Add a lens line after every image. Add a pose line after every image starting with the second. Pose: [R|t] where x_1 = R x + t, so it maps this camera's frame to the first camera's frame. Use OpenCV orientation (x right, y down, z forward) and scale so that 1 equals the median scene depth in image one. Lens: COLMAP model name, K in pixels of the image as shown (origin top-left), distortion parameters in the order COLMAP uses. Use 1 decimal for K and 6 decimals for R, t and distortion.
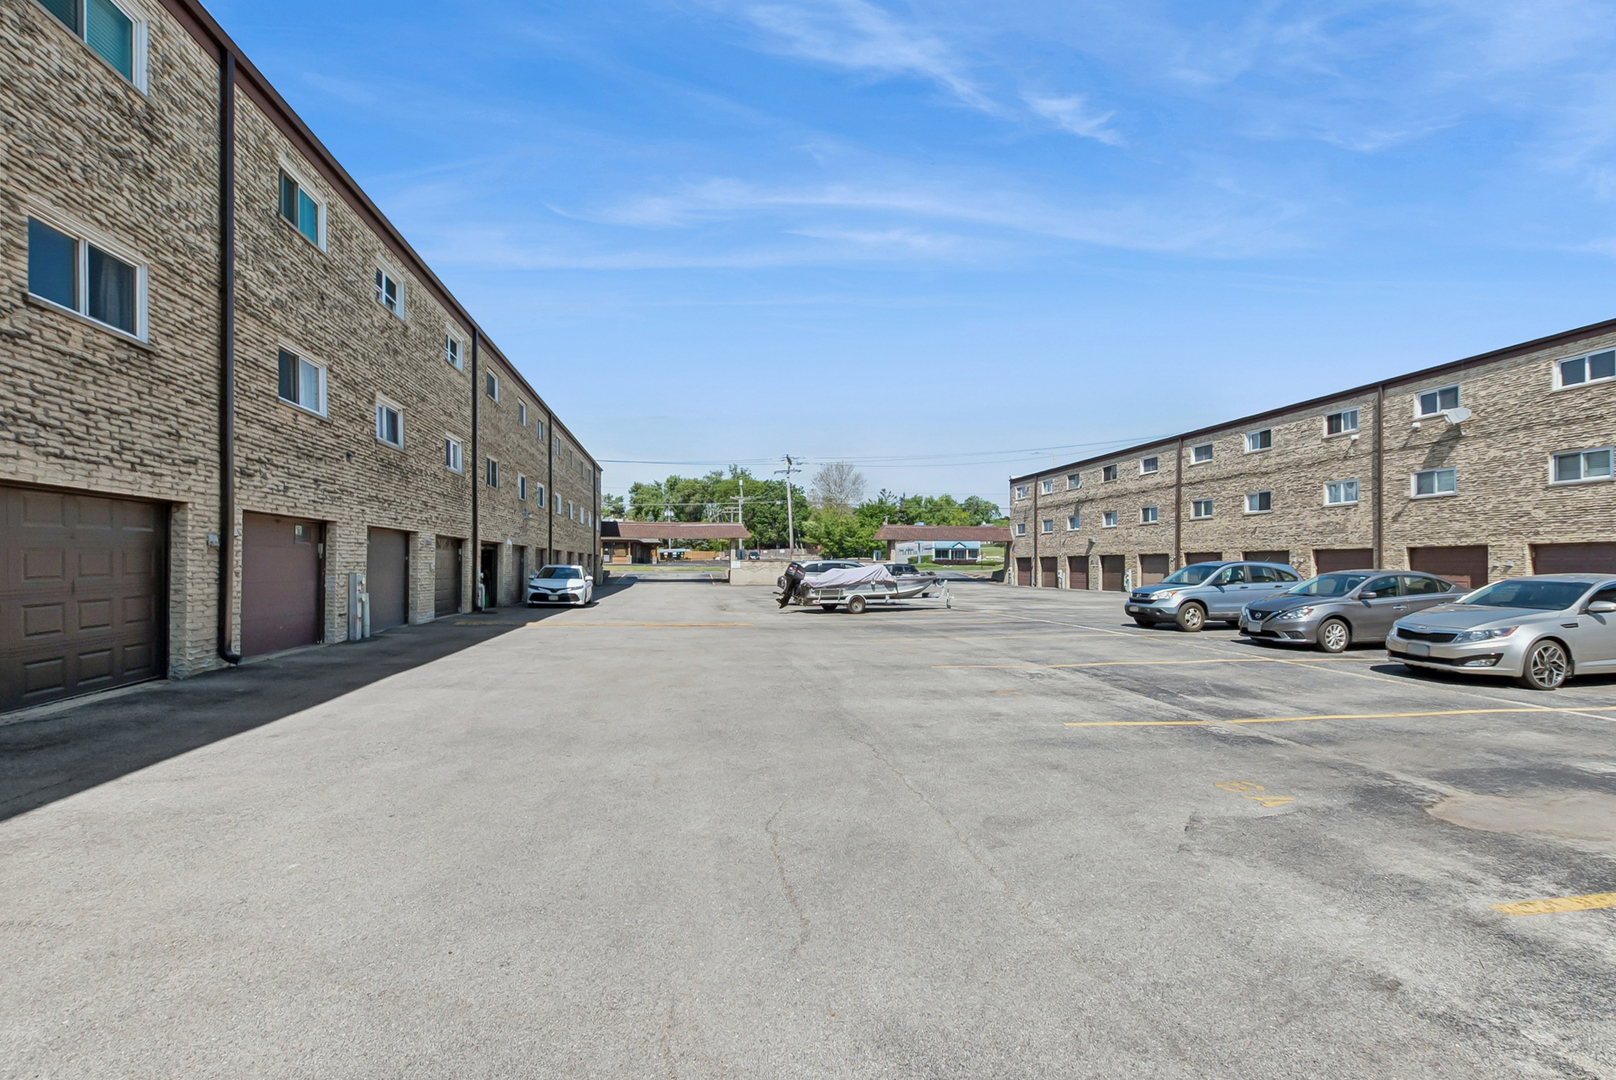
lens RADIAL K [[725.4, 0, 818.5], [0, 725.4, 567.0], [0, 0, 1]] dist [-0.000219, 0.000973]
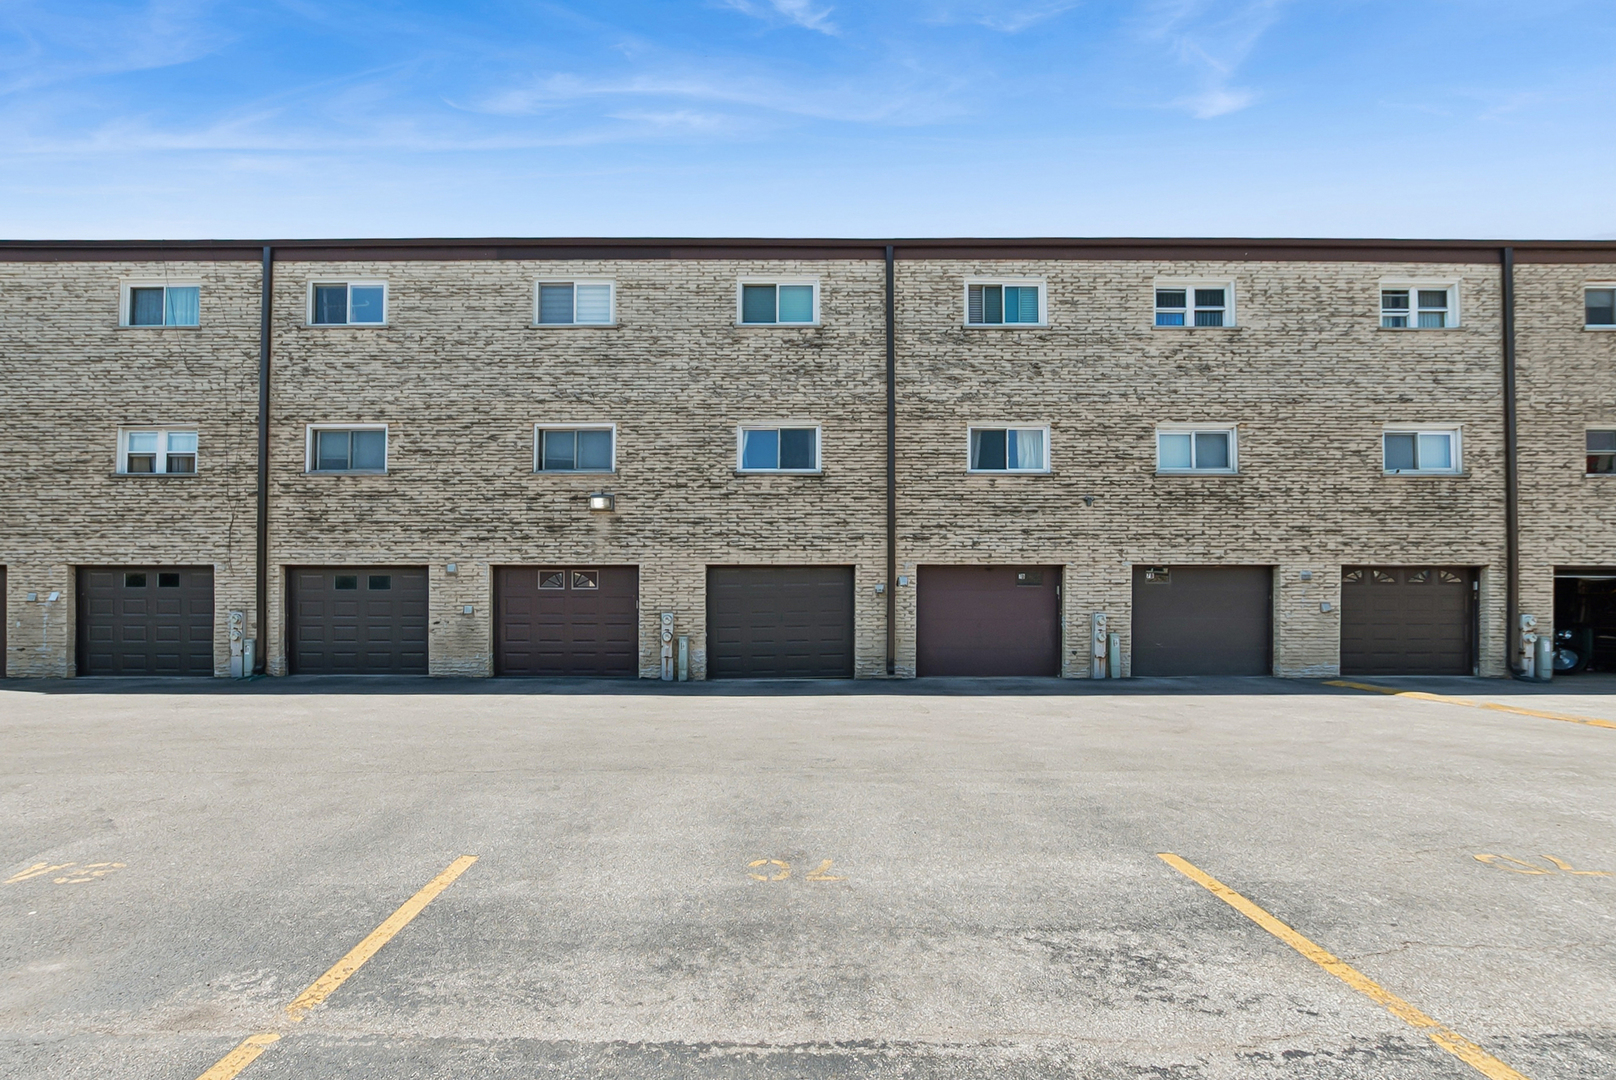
lens RADIAL K [[725.4, 0, 818.5], [0, 725.4, 567.0], [0, 0, 1]] dist [-0.000219, 0.000973]
pose [[-0.159849, -0.015498, -0.987020, 0.700202], [-0.003240, 0.999880, -0.015175, -0.065179], [0.987136, 0.000773, -0.159880, 1.257553]]
